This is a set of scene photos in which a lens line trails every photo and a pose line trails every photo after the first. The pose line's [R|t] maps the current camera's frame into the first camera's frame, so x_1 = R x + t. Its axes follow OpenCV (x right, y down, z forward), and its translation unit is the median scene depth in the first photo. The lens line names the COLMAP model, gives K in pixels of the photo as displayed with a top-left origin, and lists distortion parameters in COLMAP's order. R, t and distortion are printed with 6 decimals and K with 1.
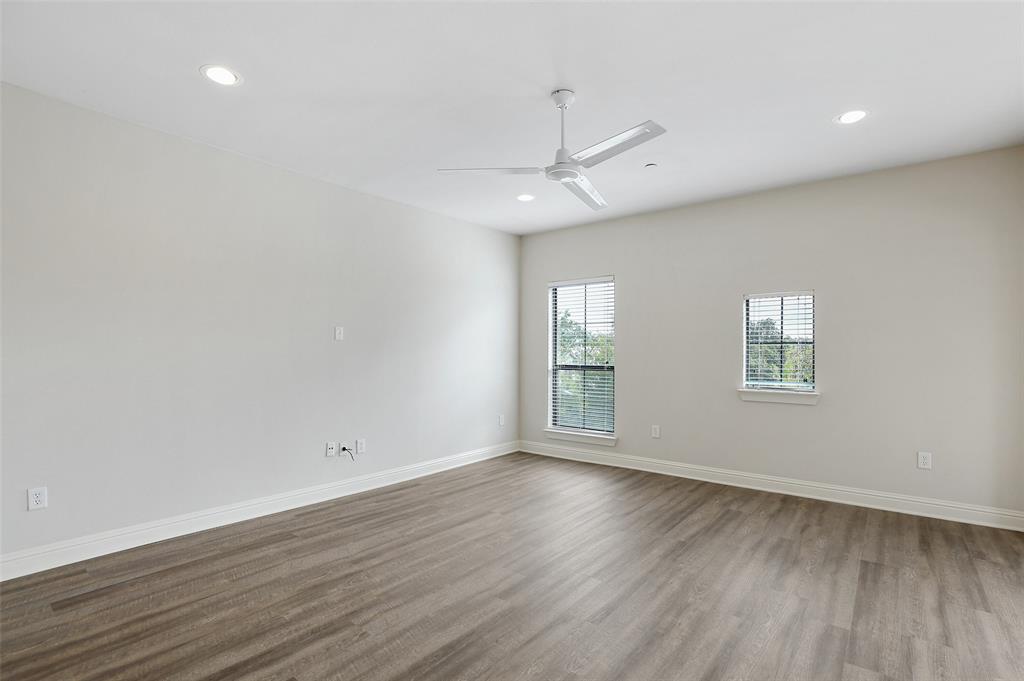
lens RADIAL K [[483.1, 0, 518.7], [0, 483.1, 353.7], [0, 0, 1]] dist [-0.035350, 0.007299]
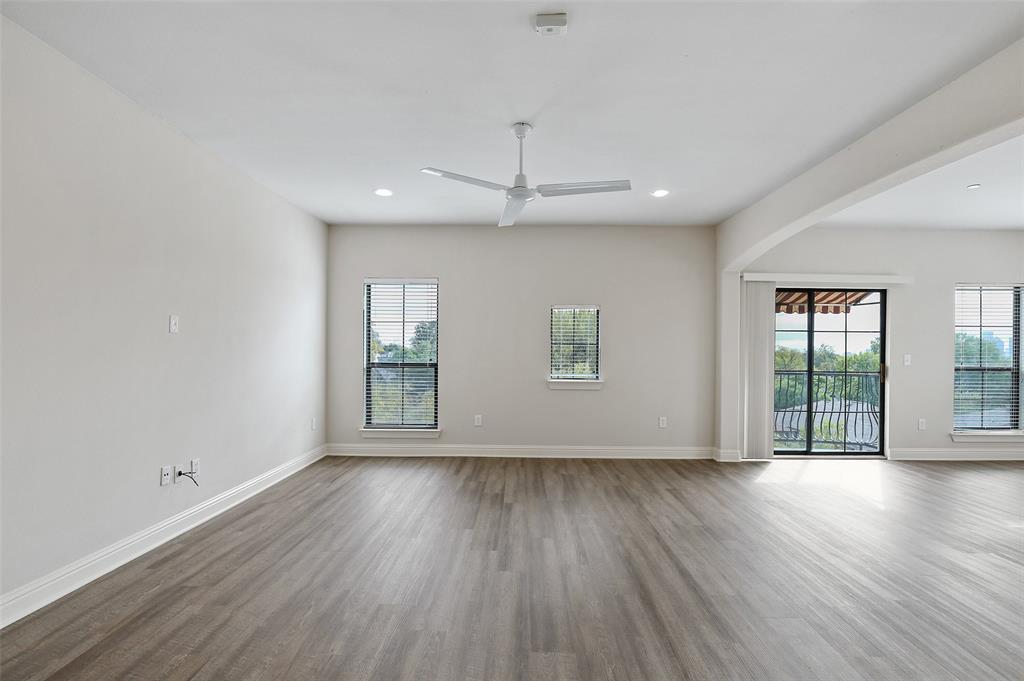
lens RADIAL K [[483.1, 0, 518.7], [0, 483.1, 353.7], [0, 0, 1]] dist [-0.035350, 0.007299]
pose [[0.784044, 0.000799, 0.620704, -0.420959], [-0.004098, 0.999984, 0.003889, -0.000572], [-0.620691, -0.005593, 0.784035, 0.060404]]
